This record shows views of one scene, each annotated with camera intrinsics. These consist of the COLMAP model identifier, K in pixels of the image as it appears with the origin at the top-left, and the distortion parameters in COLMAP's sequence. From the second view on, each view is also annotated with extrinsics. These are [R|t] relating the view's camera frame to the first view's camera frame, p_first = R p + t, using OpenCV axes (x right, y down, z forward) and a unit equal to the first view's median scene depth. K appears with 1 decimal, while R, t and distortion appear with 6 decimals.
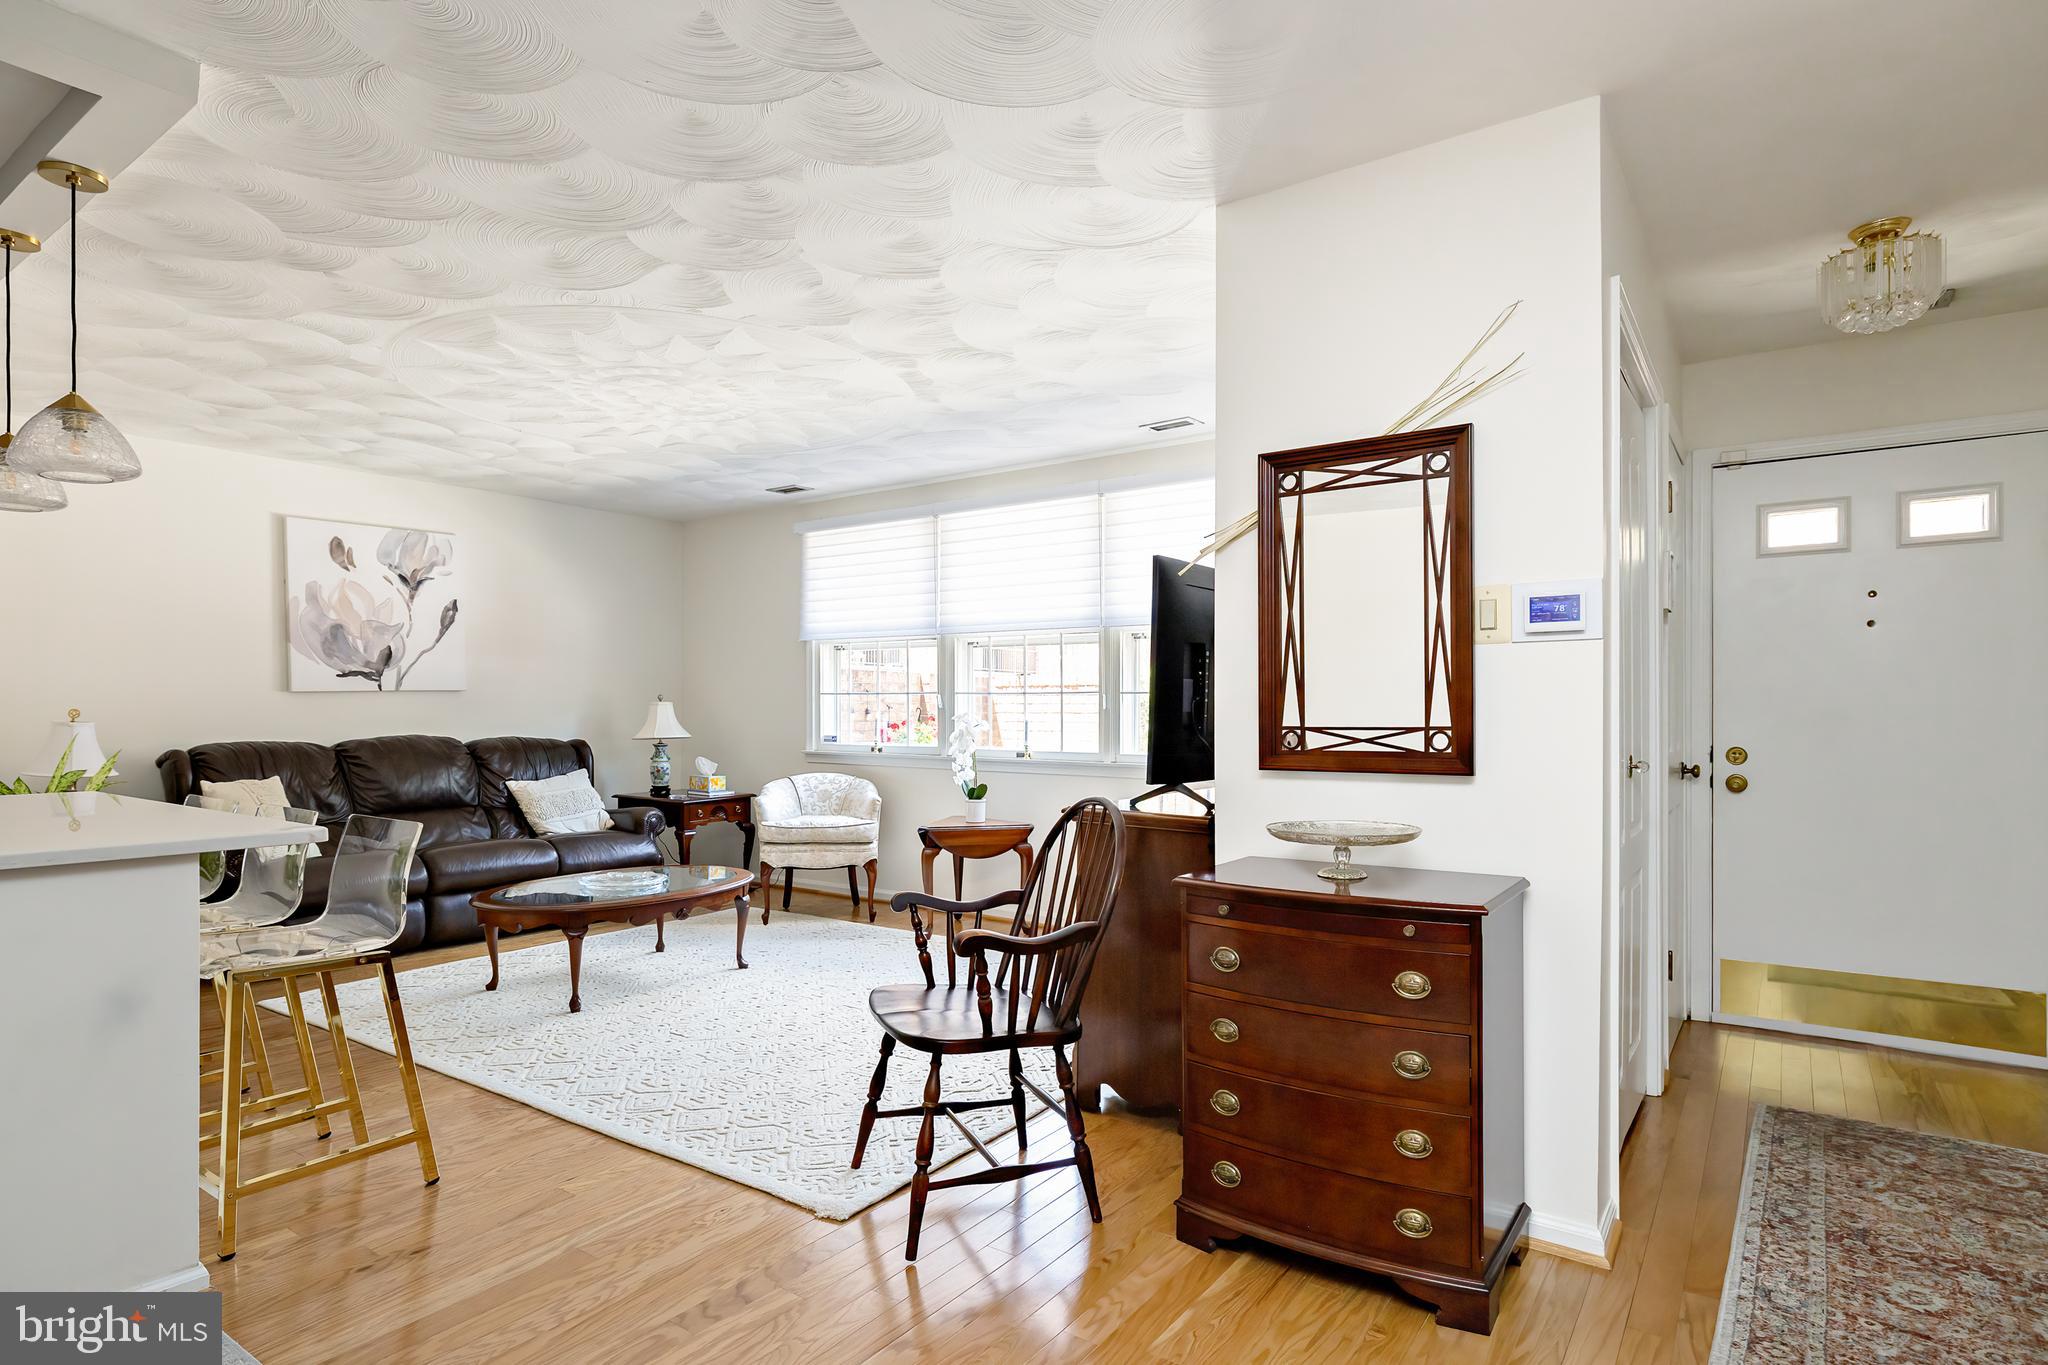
lens RADIAL K [[1054.5, 0, 1025.3], [0, 1054.5, 712.2], [0, 0, 1]] dist [-0.014514, 0.001544]
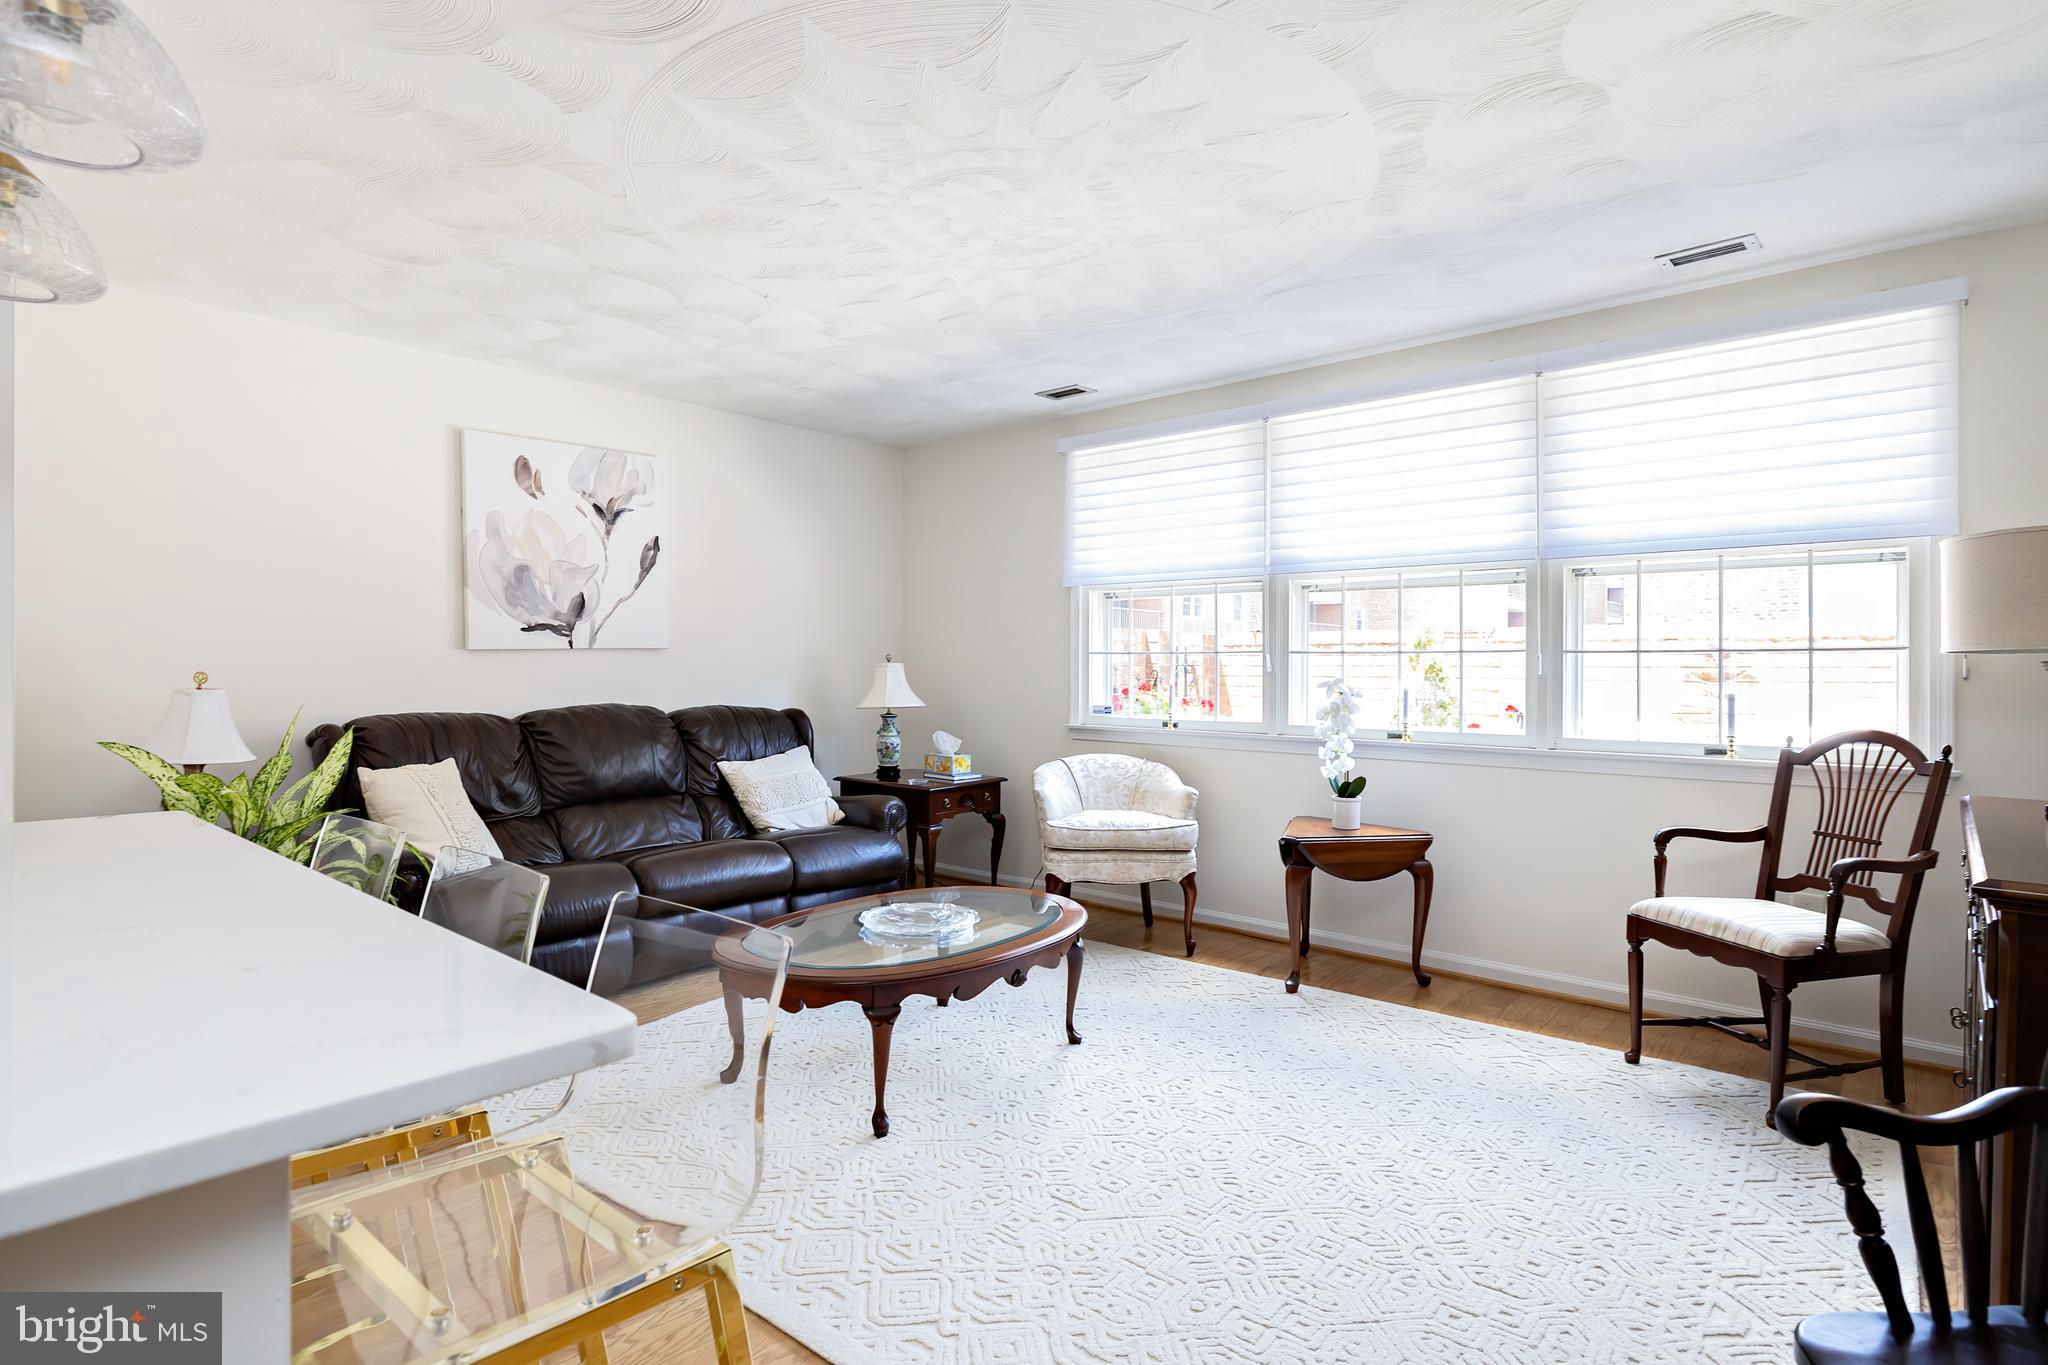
lens RADIAL K [[1054.5, 0, 1028.9], [0, 1054.5, 664.9], [0, 0, 1]] dist [-0.014514, 0.001544]
pose [[0.993990, 0.002165, -0.109453, -0.180850], [-0.003008, 0.999967, -0.007533, -0.002905], [0.109433, 0.007817, 0.993963, 0.241212]]
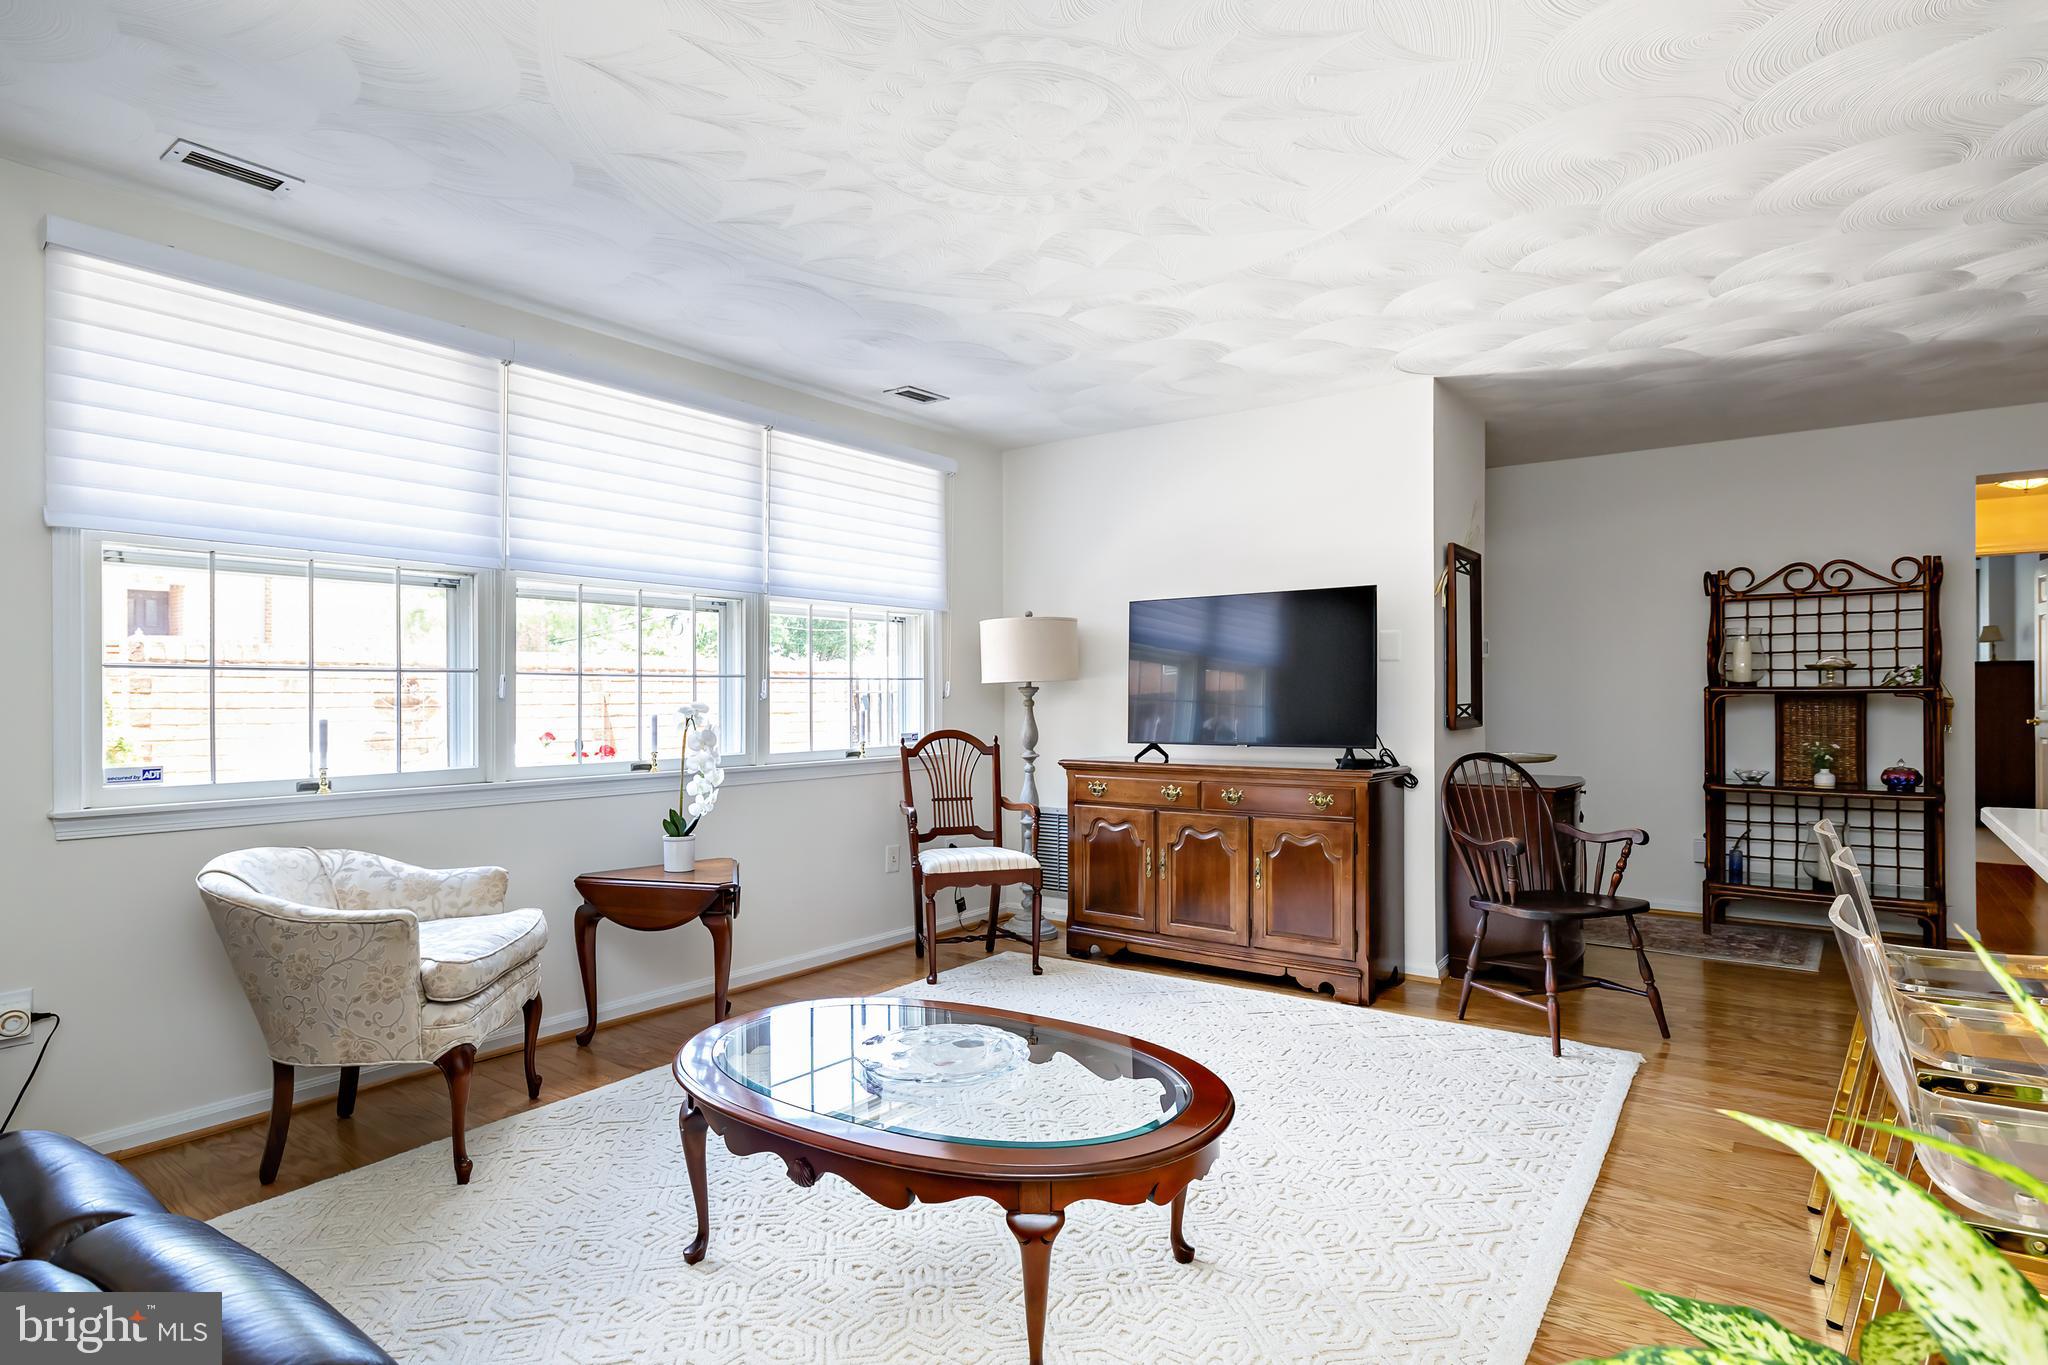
lens RADIAL K [[1097.4, 0, 962.8], [0, 1097.4, 698.0], [0, 0, 1]] dist [0.002112, 0.000372]
pose [[0.048610, -0.003915, 0.998810, -0.709300], [0.009221, 0.999951, 0.003471, -0.004021], [-0.998775, 0.009042, 0.048643, 0.769794]]
